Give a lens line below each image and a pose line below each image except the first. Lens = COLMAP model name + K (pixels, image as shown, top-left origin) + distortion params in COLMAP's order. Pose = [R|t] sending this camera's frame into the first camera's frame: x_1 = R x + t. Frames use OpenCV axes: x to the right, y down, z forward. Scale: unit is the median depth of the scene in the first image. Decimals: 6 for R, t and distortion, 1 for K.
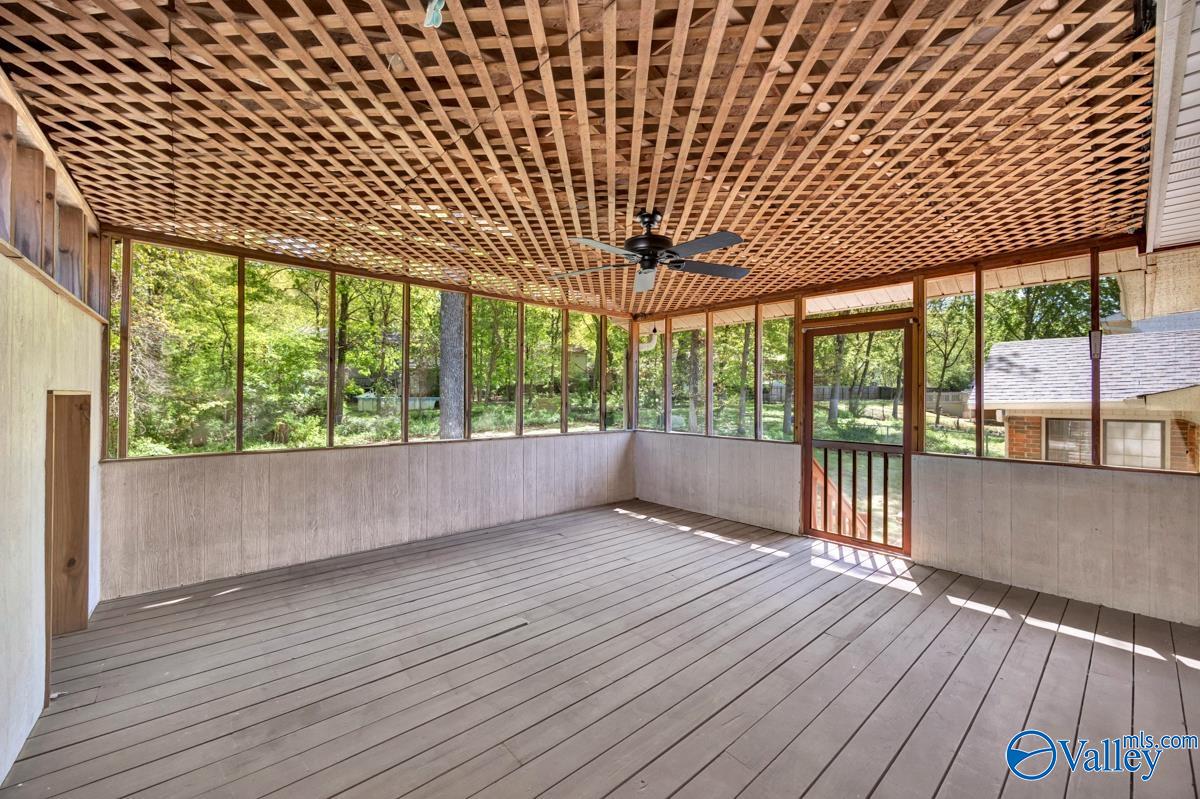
lens RADIAL K [[451.8, 0, 592.2], [0, 451.8, 395.0], [0, 0, 1]] dist [-0.000461, -0.000104]
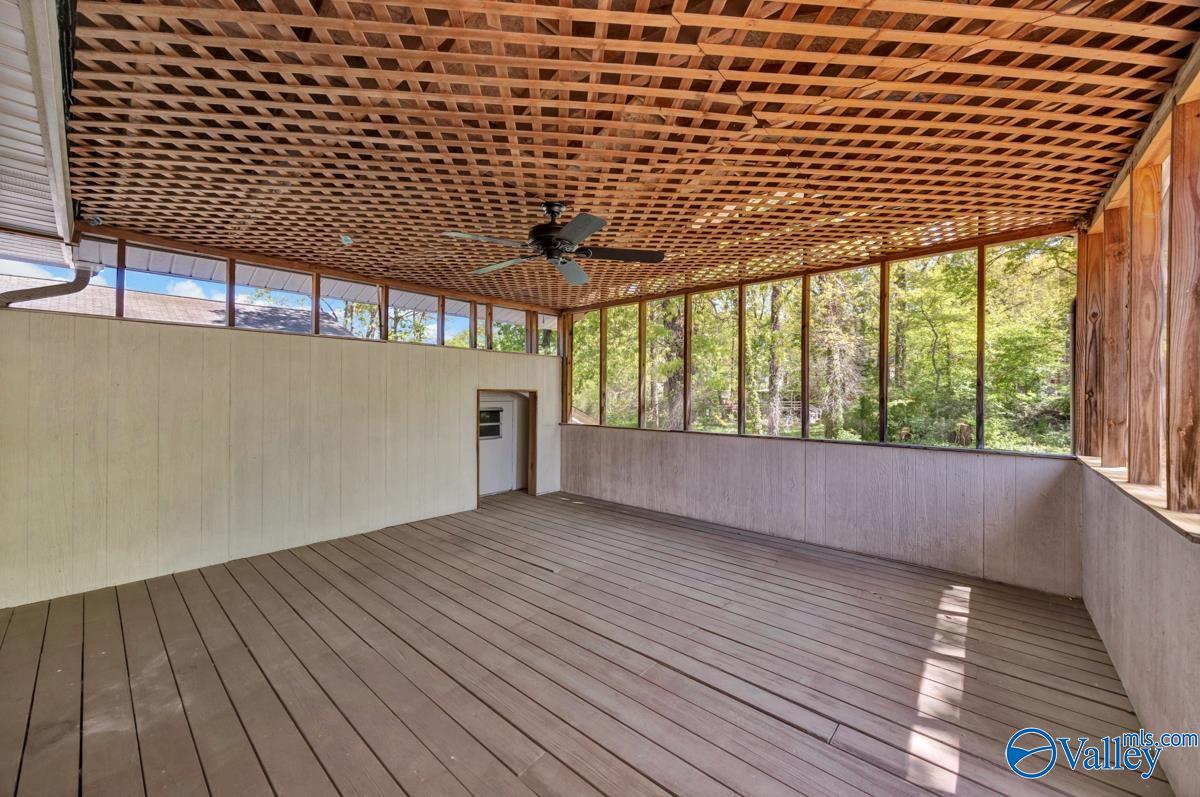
lens RADIAL K [[451.8, 0, 592.0], [0, 451.8, 406.1], [0, 0, 1]] dist [-0.000461, -0.000104]
pose [[0.144276, 0.023892, -0.989249, 0.807343], [0.010788, 0.999611, 0.025716, 0.009741], [0.989479, -0.014382, 0.143962, 0.682714]]
